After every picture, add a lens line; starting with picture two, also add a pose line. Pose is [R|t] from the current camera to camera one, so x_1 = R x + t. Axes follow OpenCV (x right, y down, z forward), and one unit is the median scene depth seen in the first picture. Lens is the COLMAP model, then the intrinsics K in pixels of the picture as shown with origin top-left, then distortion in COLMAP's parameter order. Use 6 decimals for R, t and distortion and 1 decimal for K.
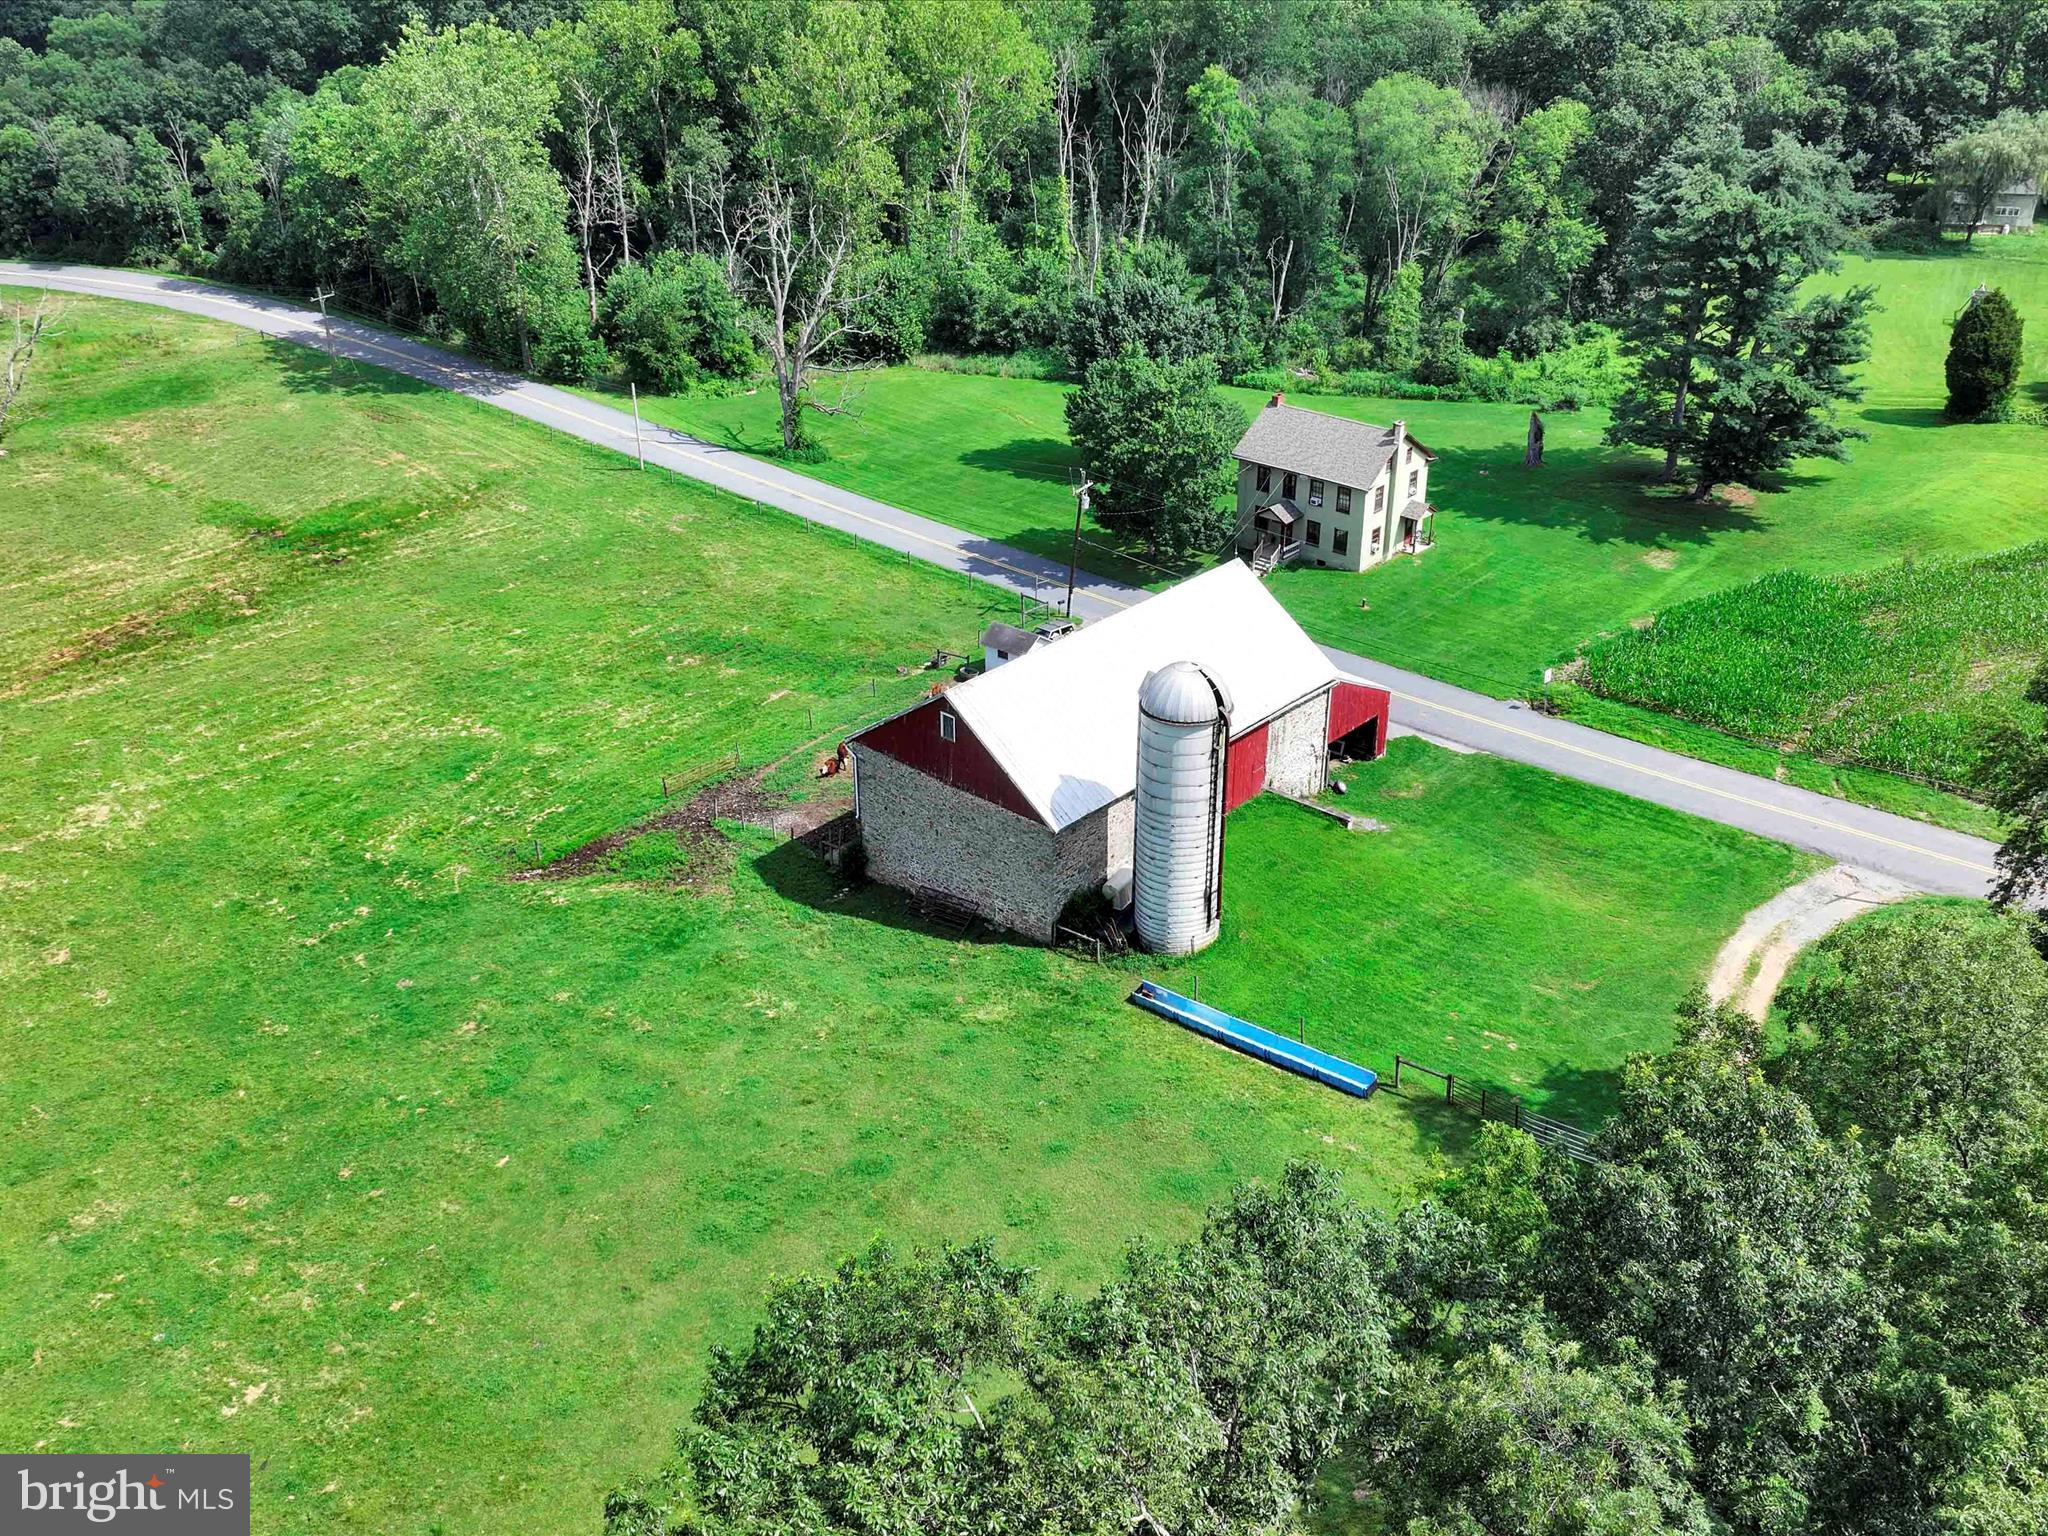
lens RADIAL K [[1914.0, 0, 1034.3], [0, 1914.0, 772.2], [0, 0, 1]] dist [0.010331, -0.017531]
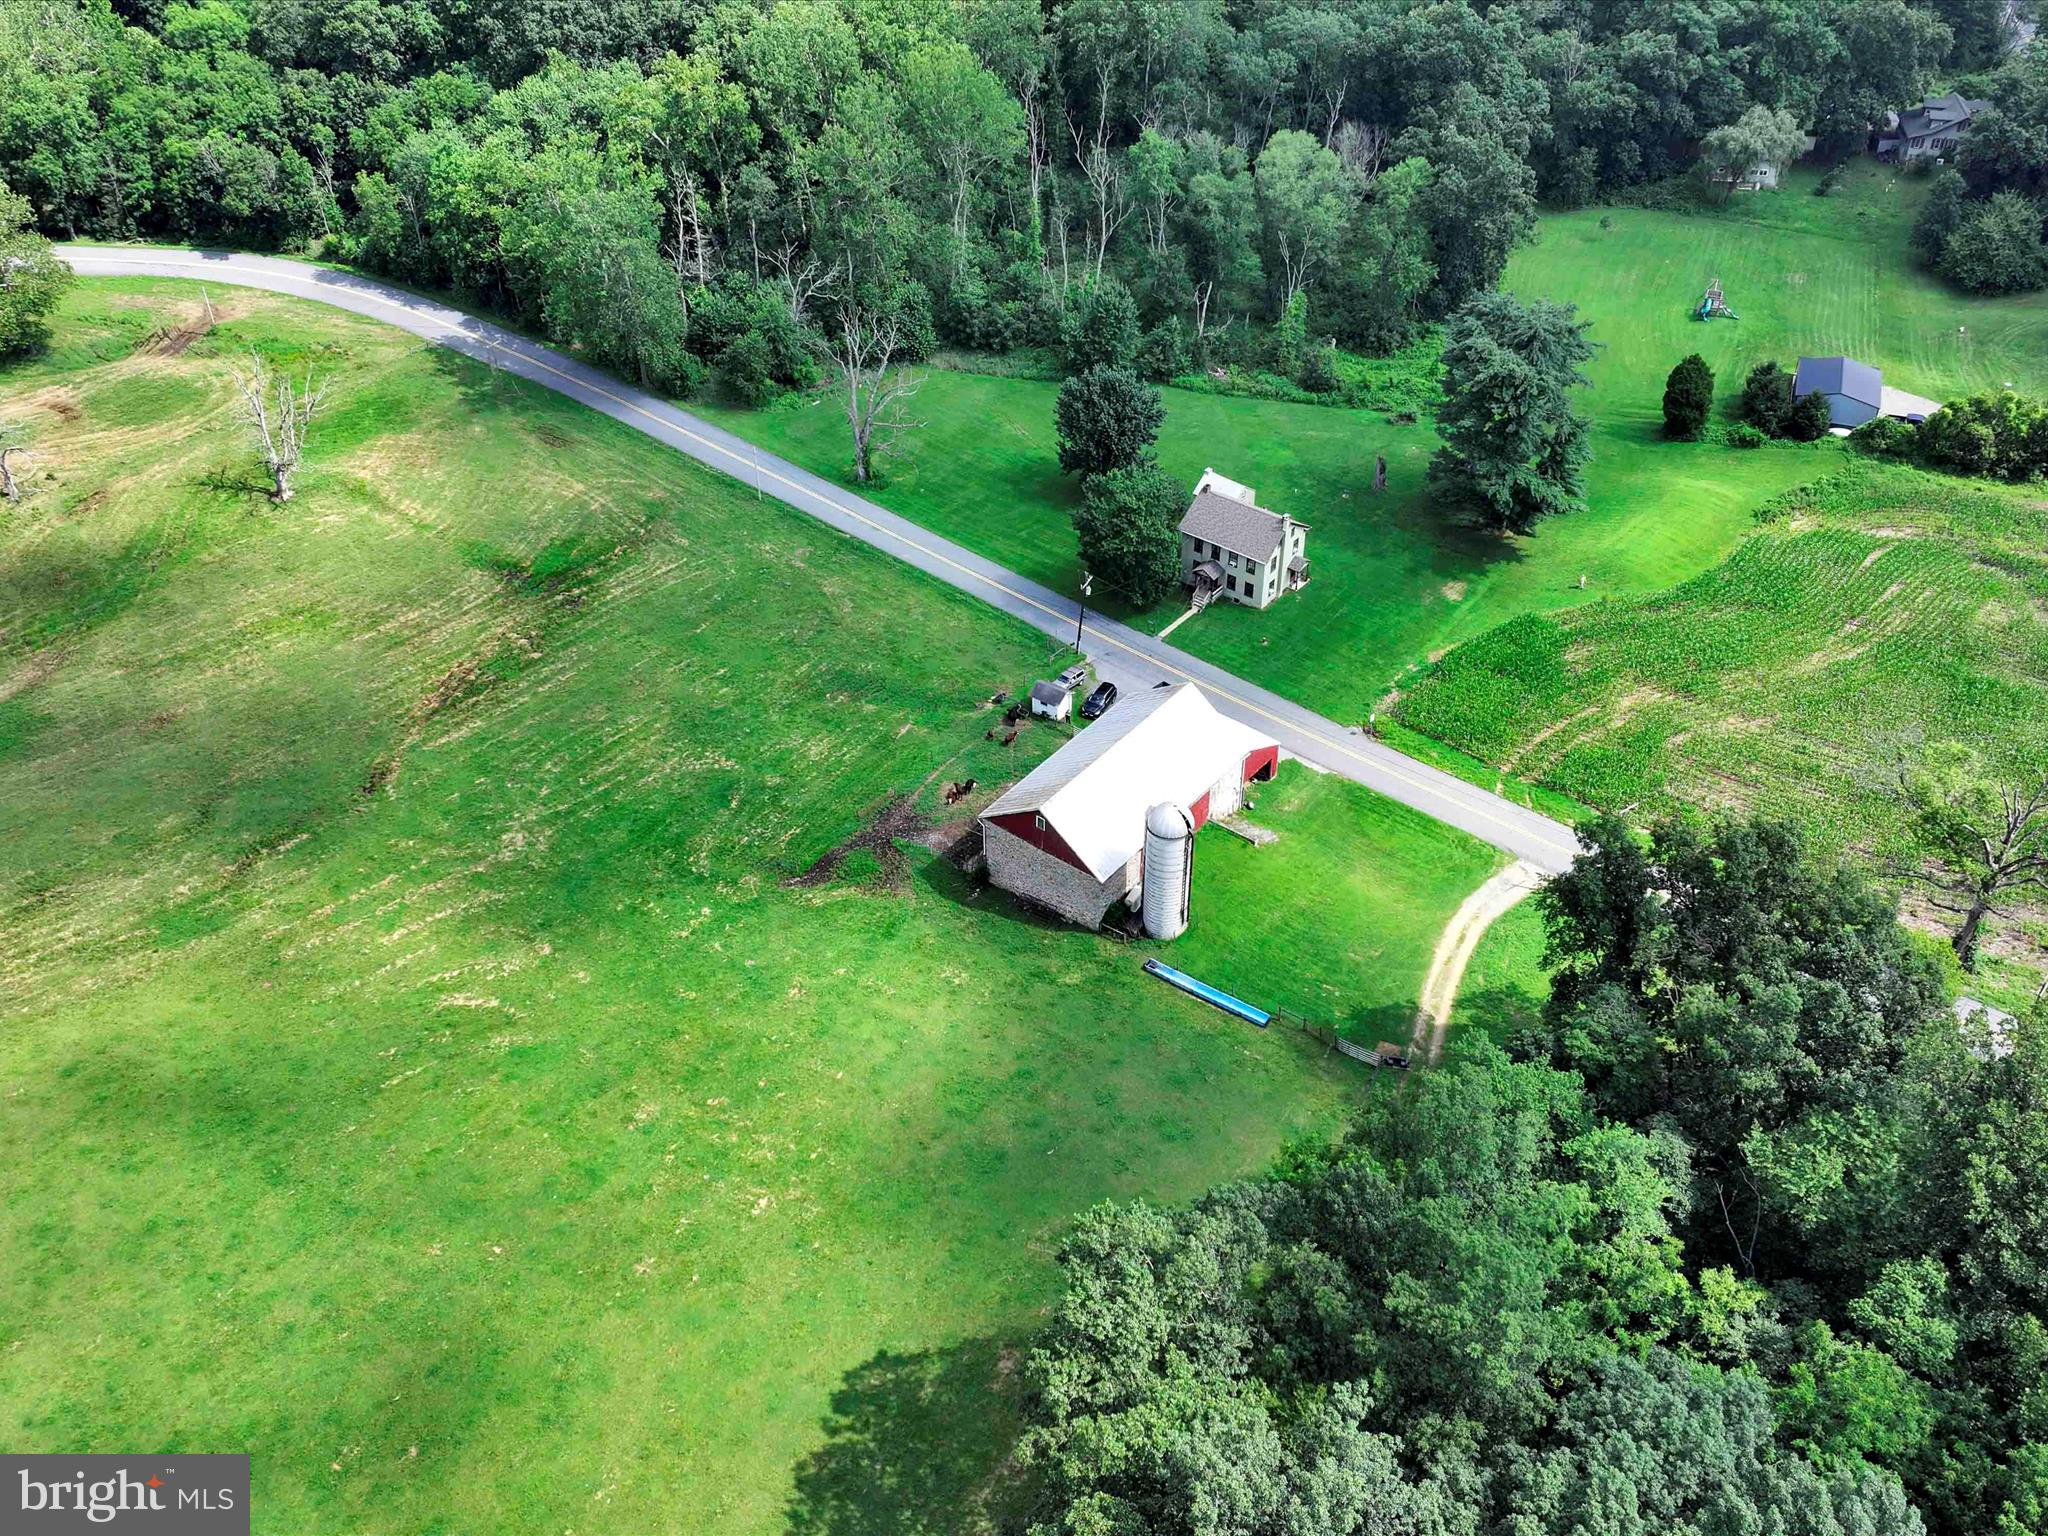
lens RADIAL K [[1914.0, 0, 1034.3], [0, 1914.0, 772.2], [0, 0, 1]] dist [0.010331, -0.017531]
pose [[0.998236, -0.041883, 0.042073, -0.085330], [0.031987, 0.976498, 0.213141, -0.313888], [-0.050011, -0.211420, 0.976115, -0.538049]]
